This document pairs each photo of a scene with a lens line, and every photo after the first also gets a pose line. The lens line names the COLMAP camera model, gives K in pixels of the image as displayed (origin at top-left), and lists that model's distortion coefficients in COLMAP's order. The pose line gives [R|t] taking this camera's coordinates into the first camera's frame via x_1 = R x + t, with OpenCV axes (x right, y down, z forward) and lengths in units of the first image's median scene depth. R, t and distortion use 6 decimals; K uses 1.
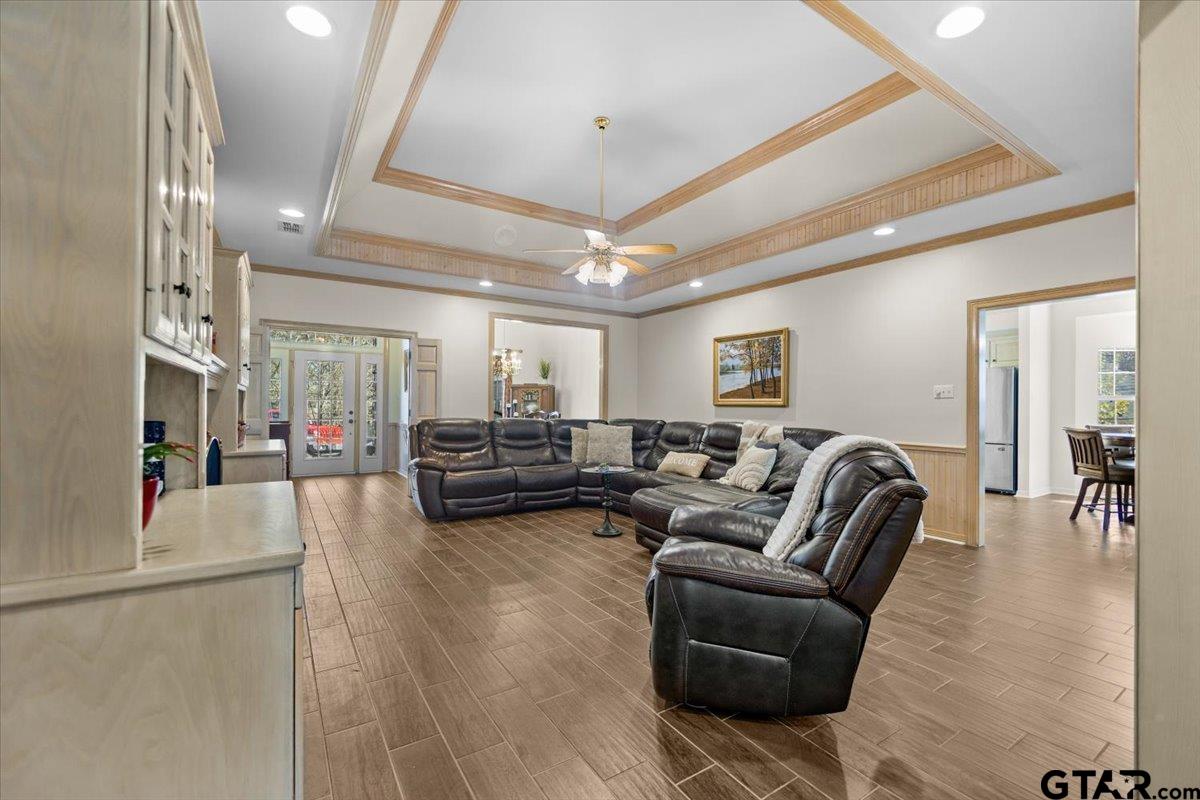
lens RADIAL K [[505.0, 0, 599.1], [0, 505.0, 399.4], [0, 0, 1]] dist [-0.010273, 0.000739]
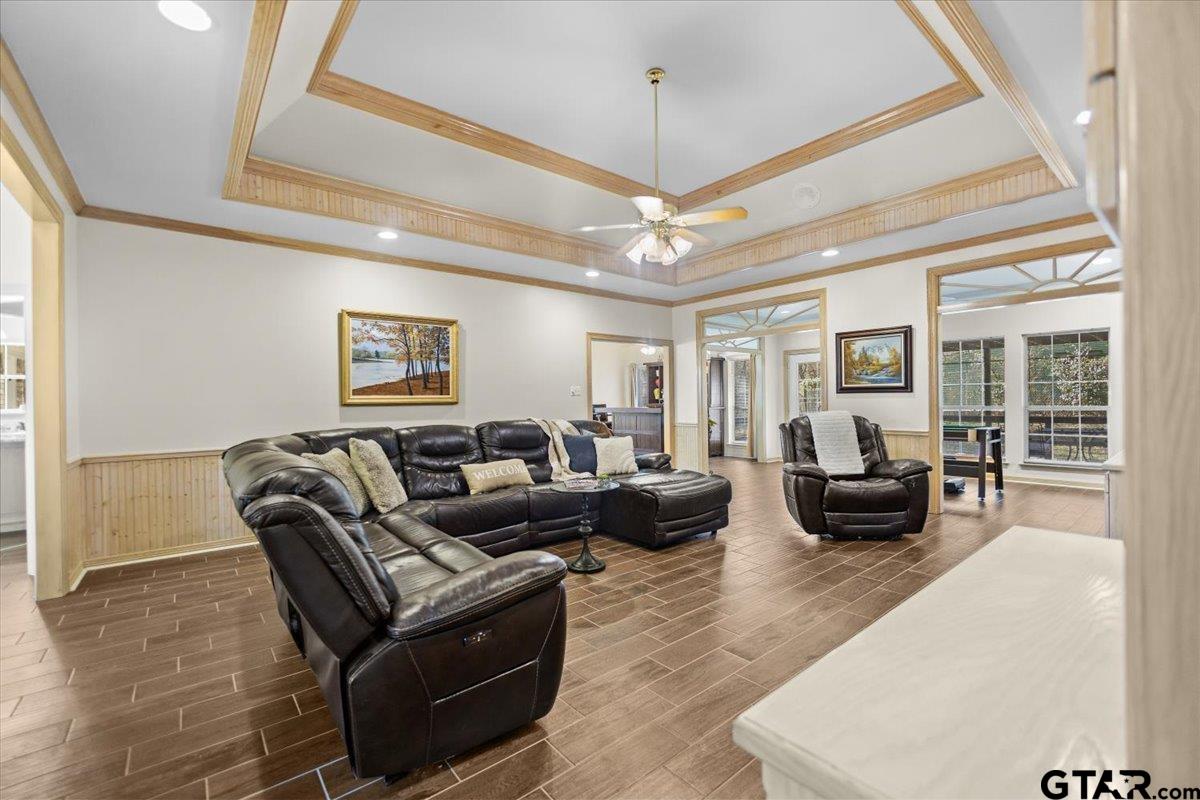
lens RADIAL K [[505.0, 0, 594.6], [0, 505.0, 403.8], [0, 0, 1]] dist [-0.010273, 0.000739]
pose [[-0.116310, -0.004953, 0.993201, -0.556453], [0.006394, 0.999963, 0.005735, 0.009576], [-0.993192, 0.007018, -0.116274, 0.801723]]
